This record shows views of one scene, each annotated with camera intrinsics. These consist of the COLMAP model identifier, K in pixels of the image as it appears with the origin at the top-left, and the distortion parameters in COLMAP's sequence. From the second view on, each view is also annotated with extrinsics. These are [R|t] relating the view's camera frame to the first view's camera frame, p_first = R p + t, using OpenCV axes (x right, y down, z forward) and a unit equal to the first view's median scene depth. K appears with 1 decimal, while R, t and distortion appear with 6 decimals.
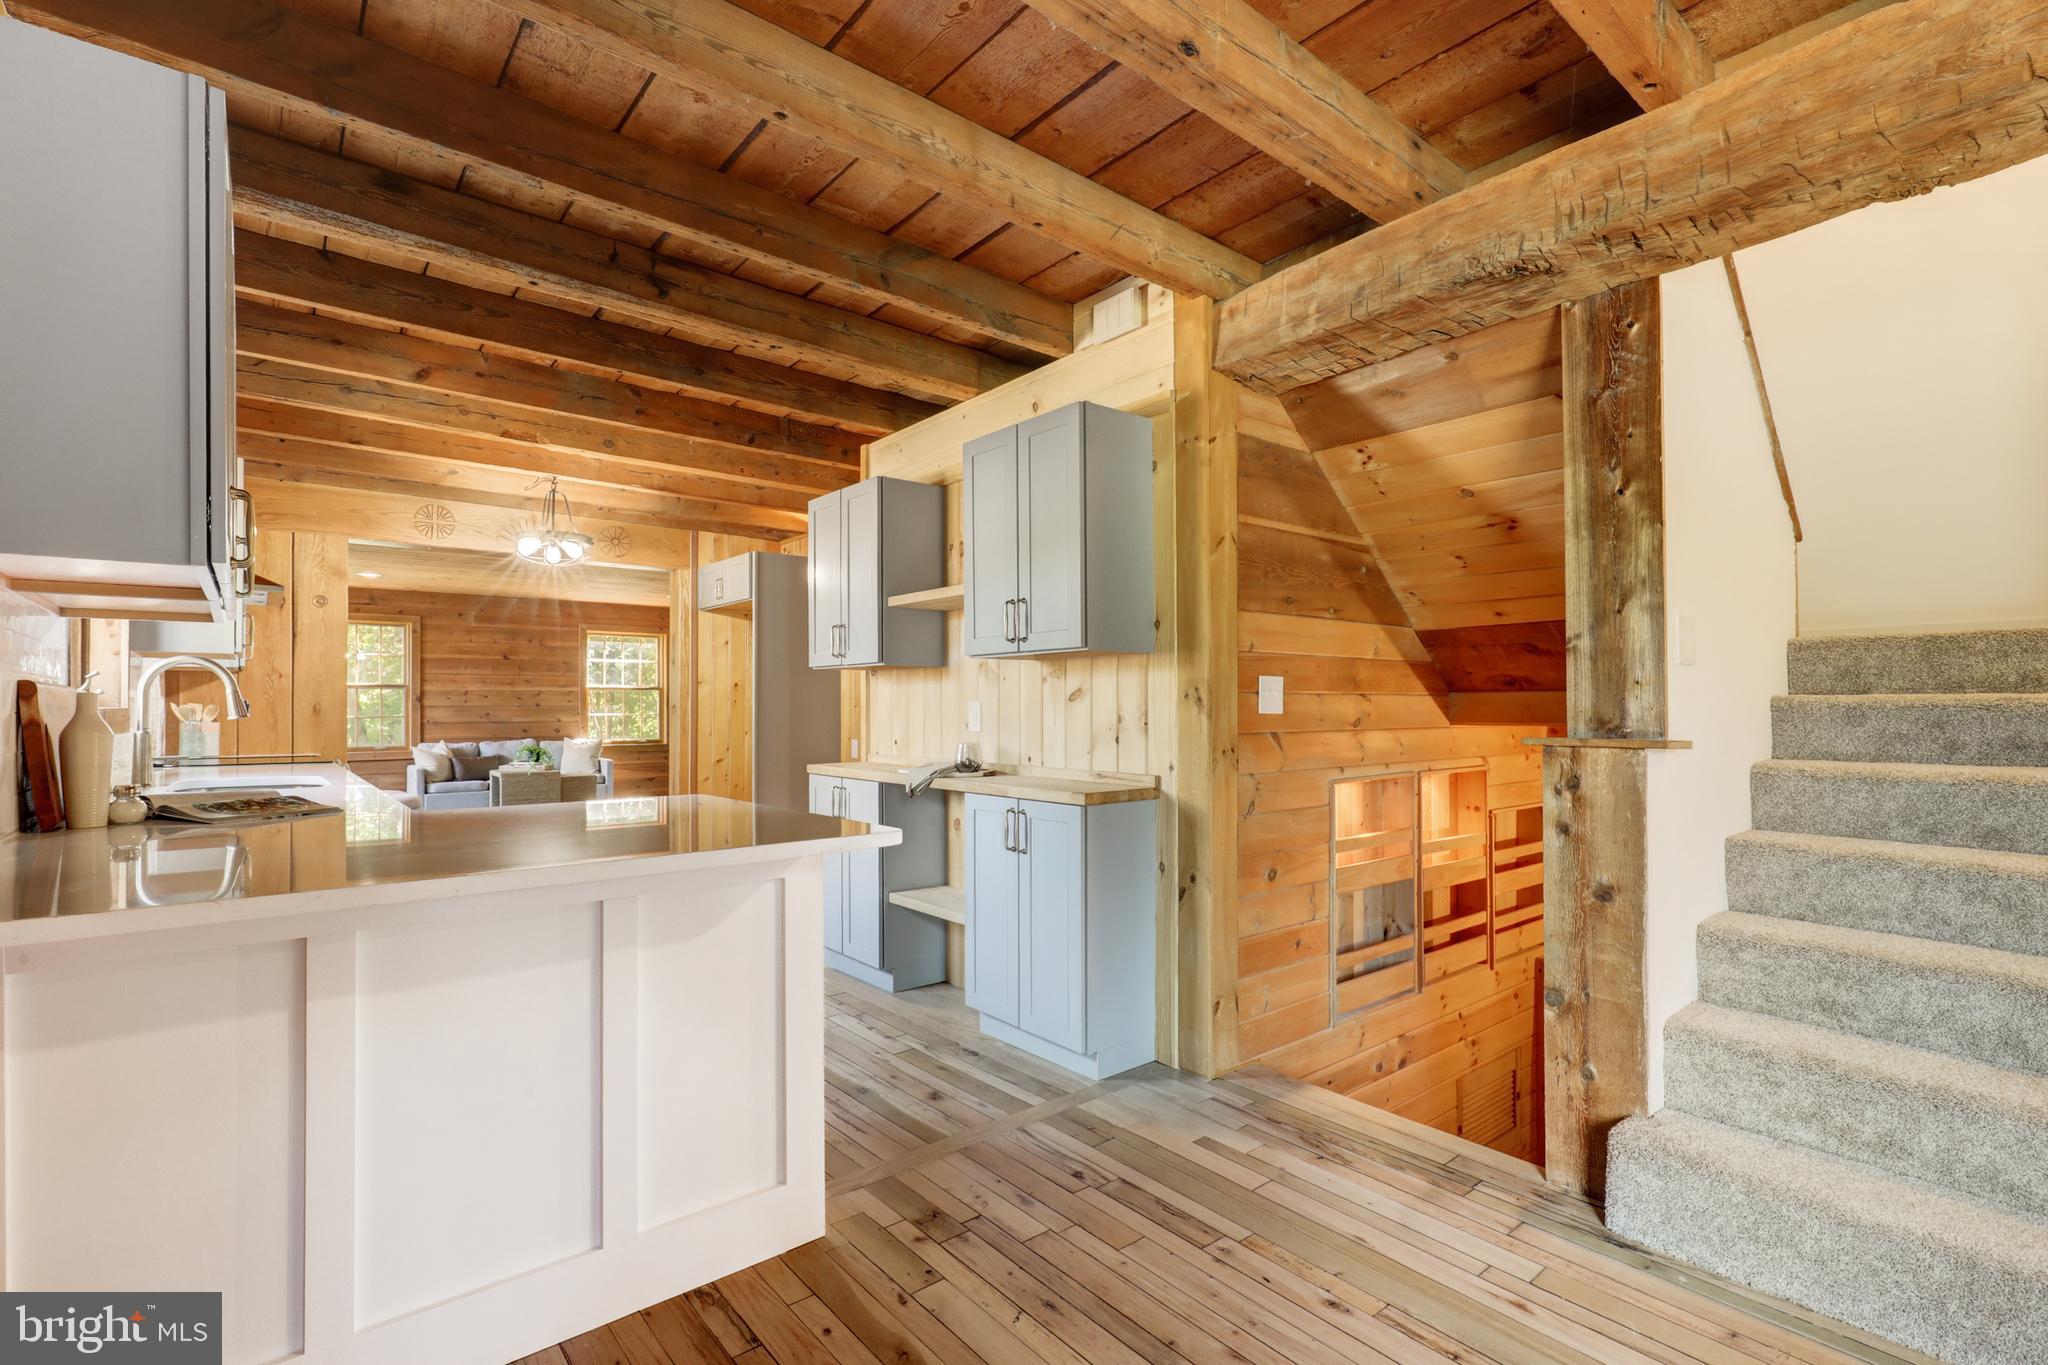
lens RADIAL K [[931.1, 0, 1026.2], [0, 931.1, 689.7], [0, 0, 1]] dist [-0.001198, 0.000599]
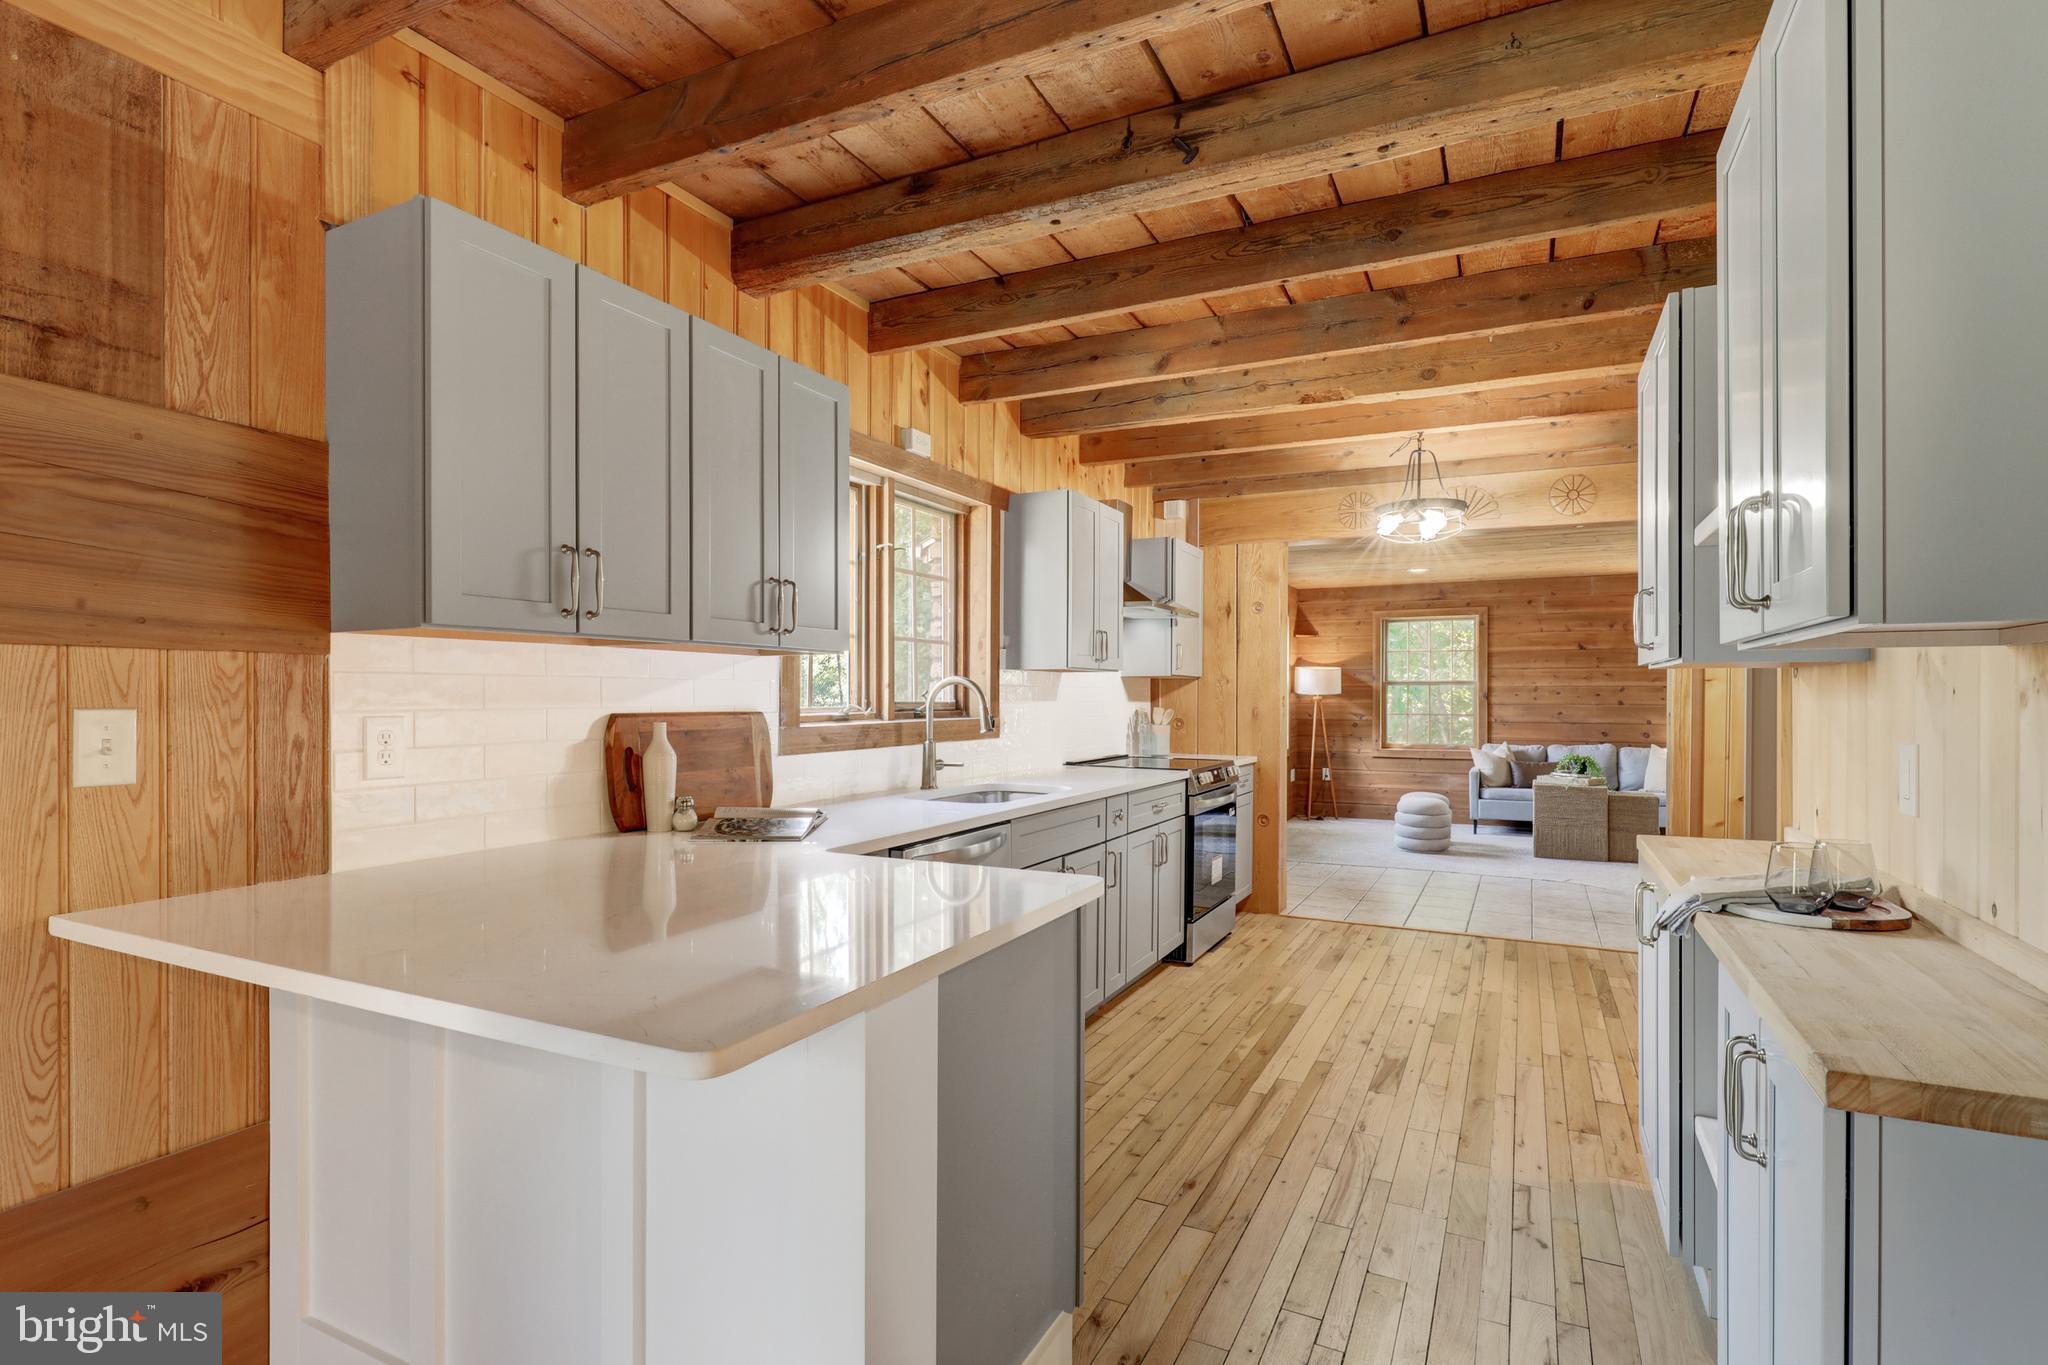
lens RADIAL K [[997.0, 0, 1025.5], [0, 997.0, 693.9], [0, 0, 1]] dist [-0.001004, 0.000077]
pose [[0.401435, 0.002313, -0.915885, 0.080946], [0.014108, 0.999863, 0.008709, -0.007816], [0.915779, -0.016417, 0.401347, 0.183047]]
